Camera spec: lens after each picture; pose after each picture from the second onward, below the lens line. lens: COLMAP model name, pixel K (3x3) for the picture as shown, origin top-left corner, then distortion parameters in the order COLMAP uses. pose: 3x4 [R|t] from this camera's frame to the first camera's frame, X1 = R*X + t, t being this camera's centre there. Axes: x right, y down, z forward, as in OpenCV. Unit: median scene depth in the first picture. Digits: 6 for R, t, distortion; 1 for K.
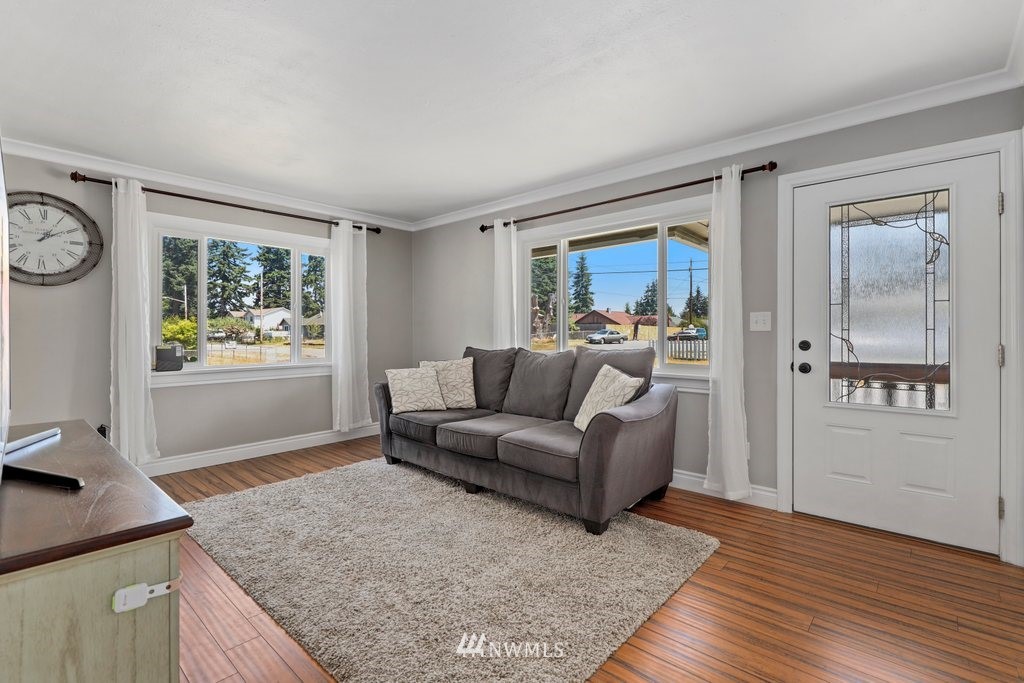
lens RADIAL K [[462.7, 0, 515.4], [0, 462.7, 345.2], [0, 0, 1]] dist [0.002587, -0.000200]
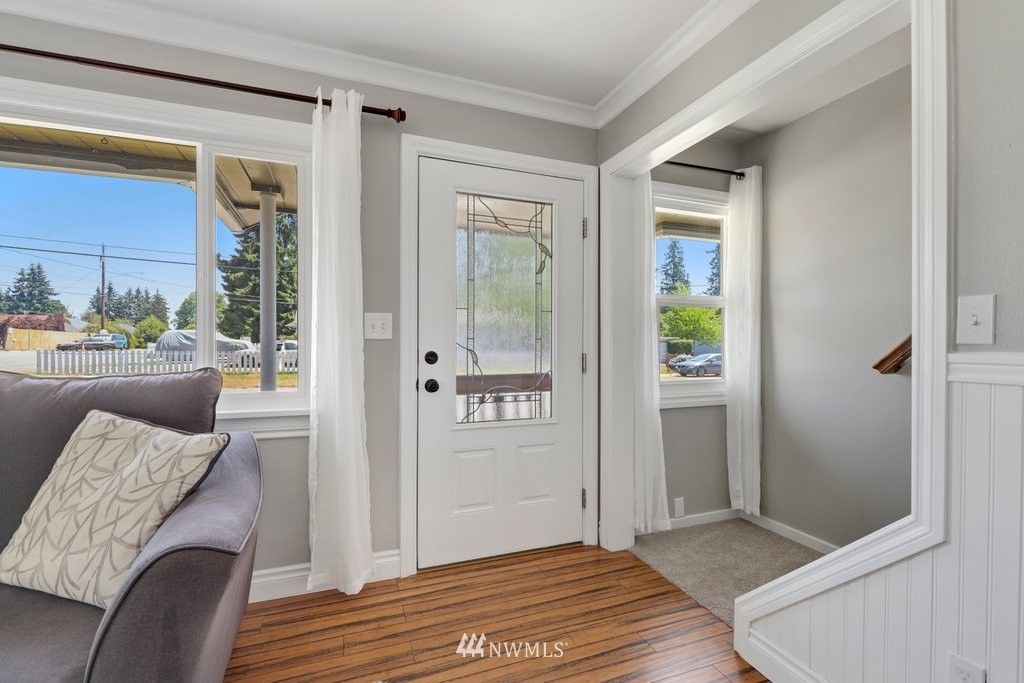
lens RADIAL K [[462.7, 0, 515.4], [0, 462.7, 345.2], [0, 0, 1]] dist [0.002587, -0.000200]
pose [[0.451540, -0.001393, 0.892250, -0.022213], [0.017343, 0.999824, -0.007216, -0.012312], [-0.892082, 0.018733, 0.451485, 0.505116]]
